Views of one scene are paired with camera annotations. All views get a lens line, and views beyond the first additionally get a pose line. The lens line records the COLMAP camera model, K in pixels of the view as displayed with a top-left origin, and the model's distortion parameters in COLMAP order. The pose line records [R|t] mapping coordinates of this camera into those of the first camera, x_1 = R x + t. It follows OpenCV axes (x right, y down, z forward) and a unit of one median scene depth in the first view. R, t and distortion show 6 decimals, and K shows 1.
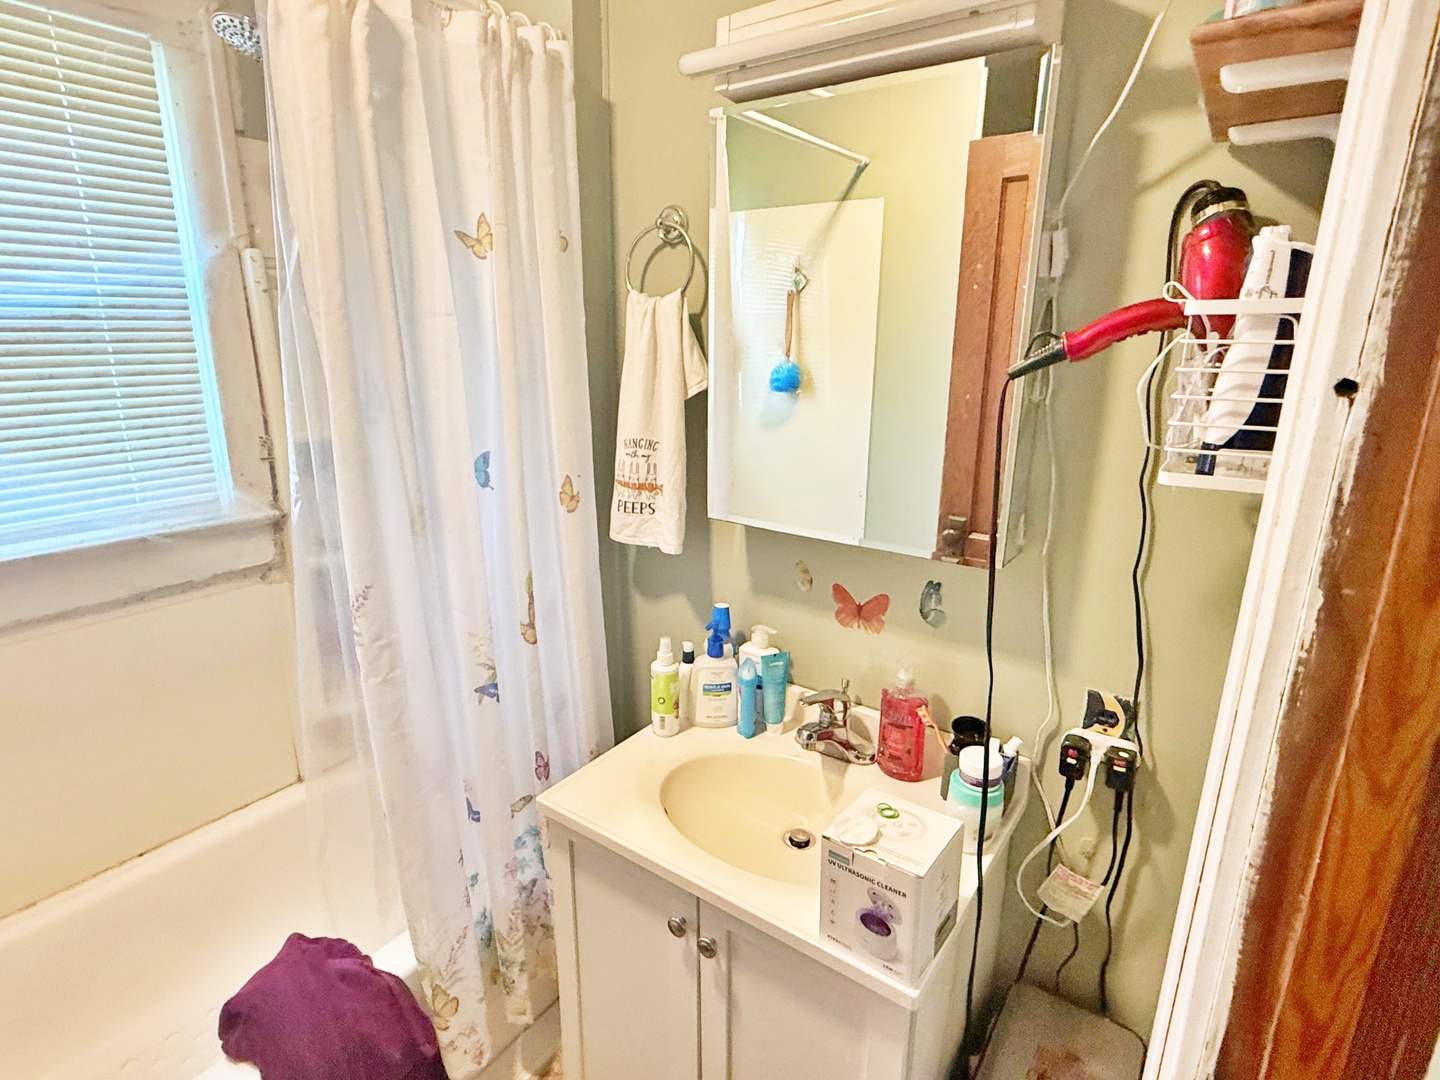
lens RADIAL K [[756.5, 0, 708.1], [0, 756.5, 545.2], [0, 0, 1]] dist [0.000339, 0.000939]
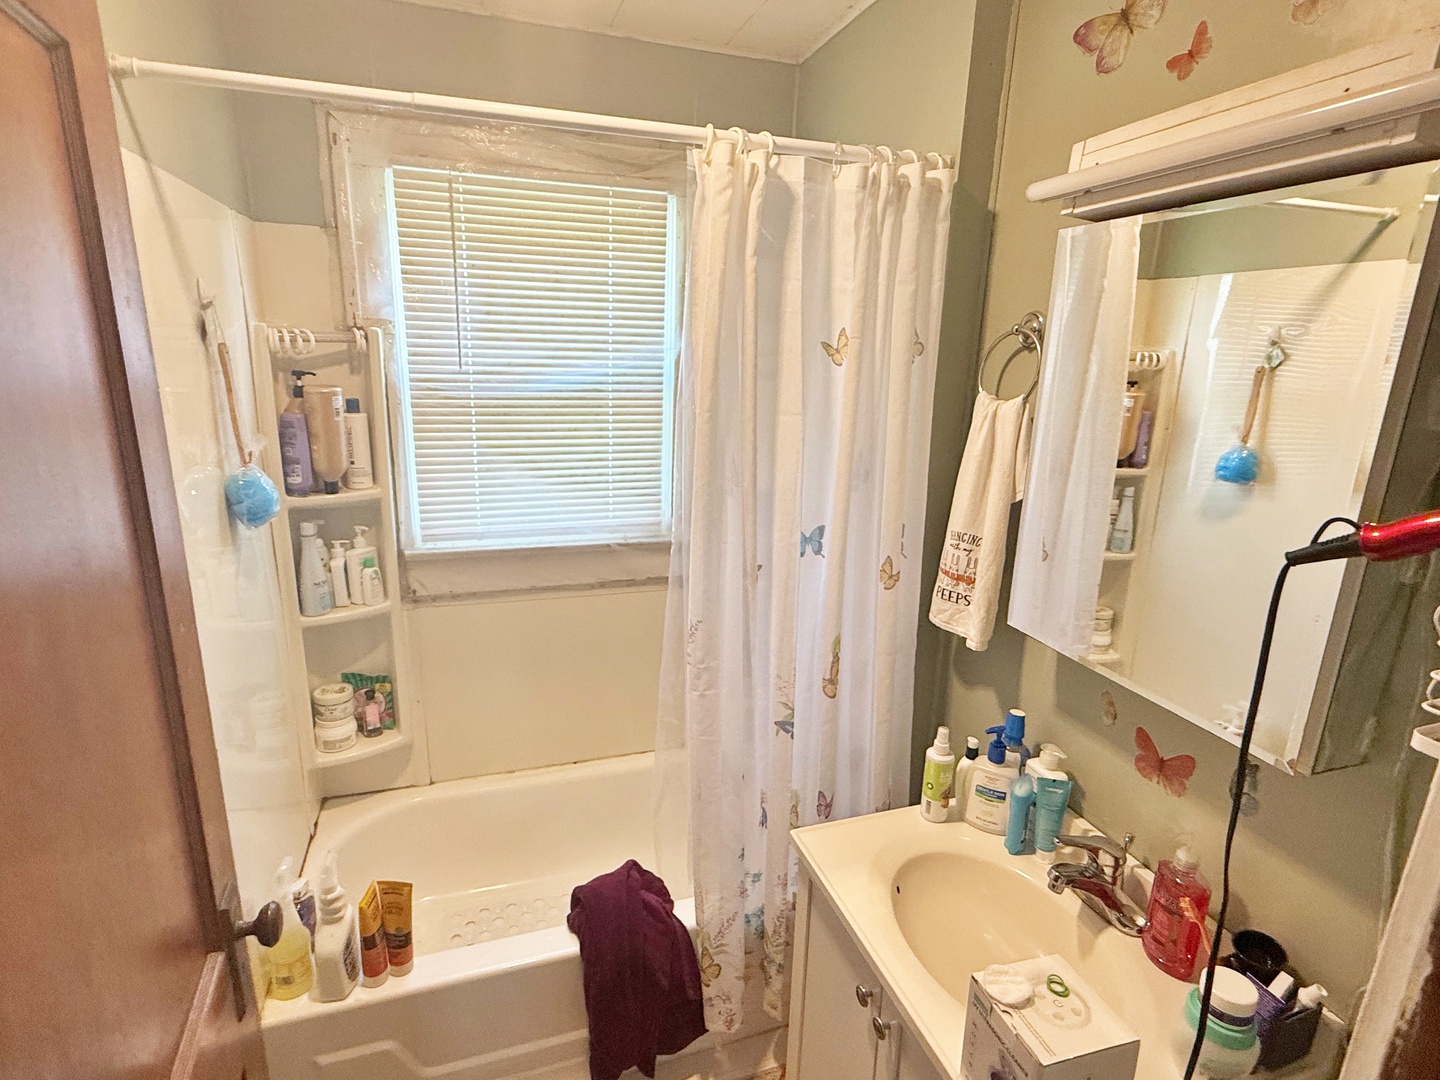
lens RADIAL K [[737.1, 0, 711.9], [0, 737.1, 556.5], [0, 0, 1]] dist [-0.002480, 0.001208]
pose [[0.809671, 0.172320, -0.561016, 0.204860], [-0.182423, 0.982466, 0.038494, -0.086168], [0.557812, 0.071174, 0.826910, -0.024397]]
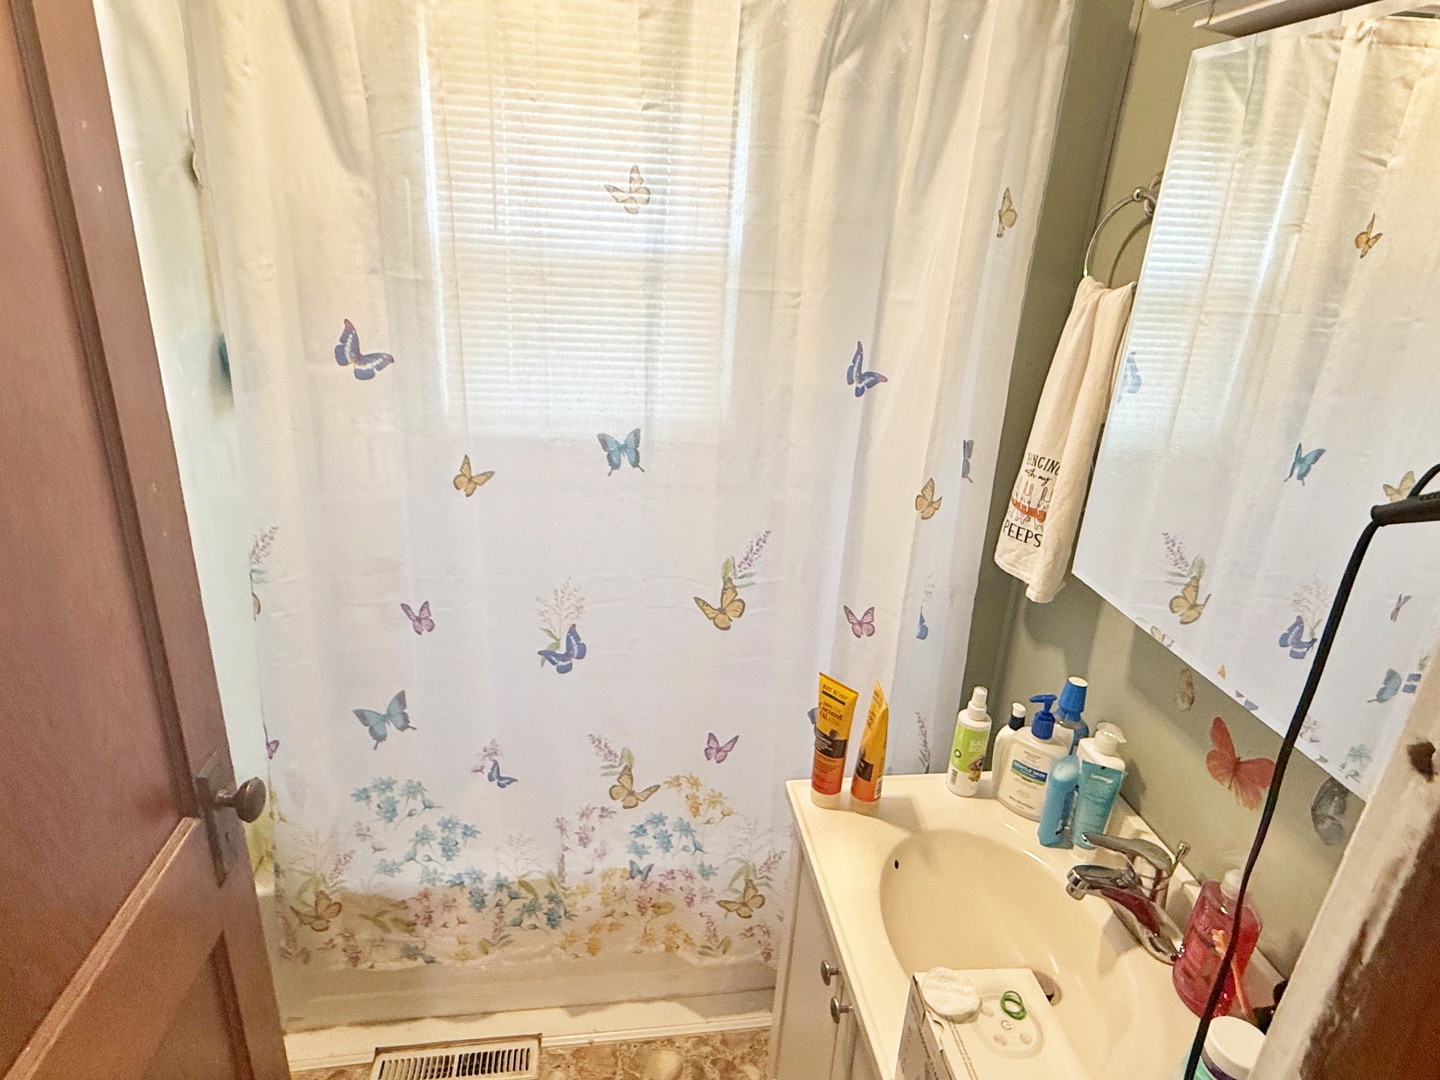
lens RADIAL K [[819.6, 0, 706.4], [0, 819.6, 555.0], [0, 0, 1]] dist [-0.002495, 0.000586]
pose [[0.690438, 0.305769, -0.655592, 0.283722], [-0.251227, 0.951220, 0.179070, -0.107970], [0.678366, 0.041066, 0.733575, 0.093501]]
